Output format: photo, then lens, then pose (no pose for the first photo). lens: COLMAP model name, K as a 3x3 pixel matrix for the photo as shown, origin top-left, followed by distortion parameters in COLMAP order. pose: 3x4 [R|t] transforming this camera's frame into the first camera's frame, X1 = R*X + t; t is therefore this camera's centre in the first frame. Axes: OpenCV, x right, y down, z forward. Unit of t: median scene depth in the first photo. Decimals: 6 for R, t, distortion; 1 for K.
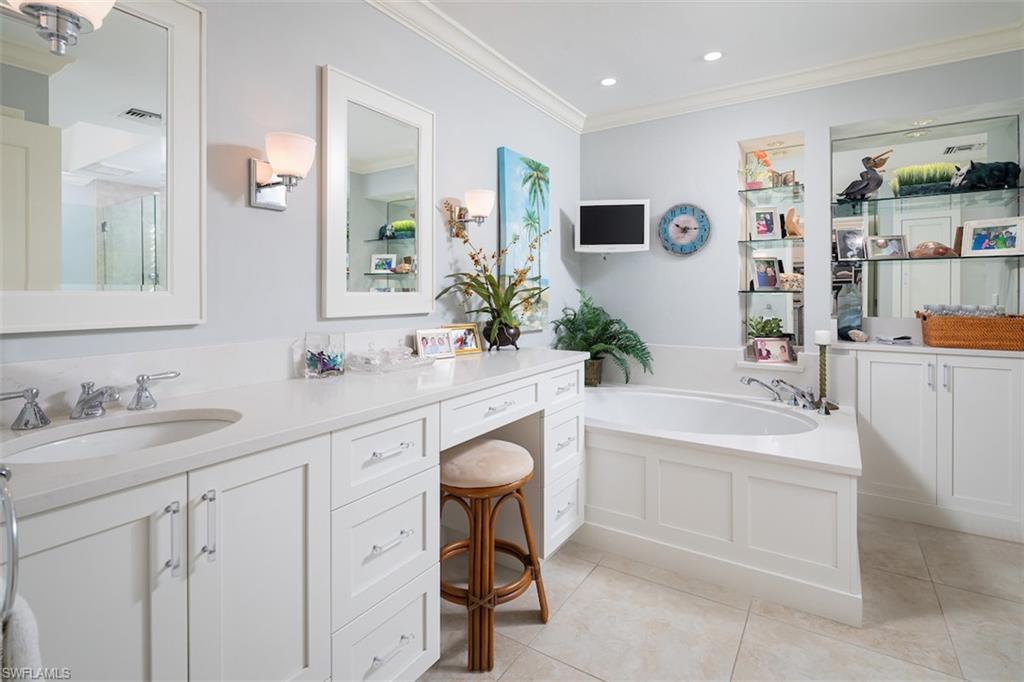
lens RADIAL K [[493.4, 0, 512.4], [0, 493.4, 295.1], [0, 0, 1]] dist [0.000886, 0.000020]
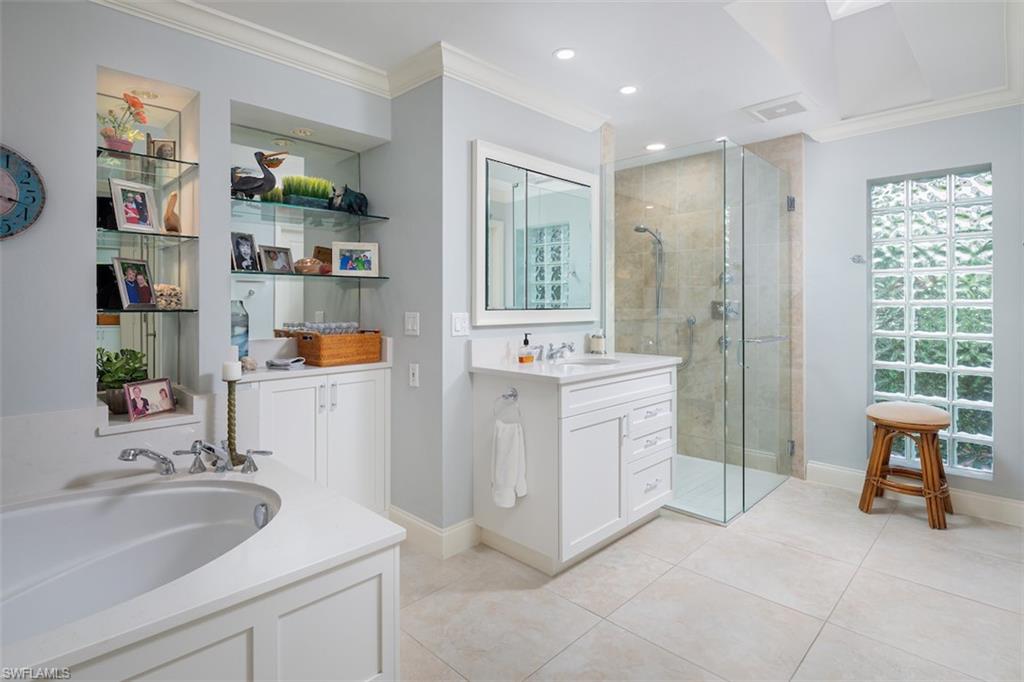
lens RADIAL K [[525.2, 0, 509.0], [0, 525.2, 302.1], [0, 0, 1]] dist [-0.003893, -0.000385]
pose [[0.210621, 0.003005, 0.977563, -0.072523], [-0.000126, 0.999995, -0.003047, -0.017933], [-0.977568, 0.000518, 0.210621, 0.389421]]
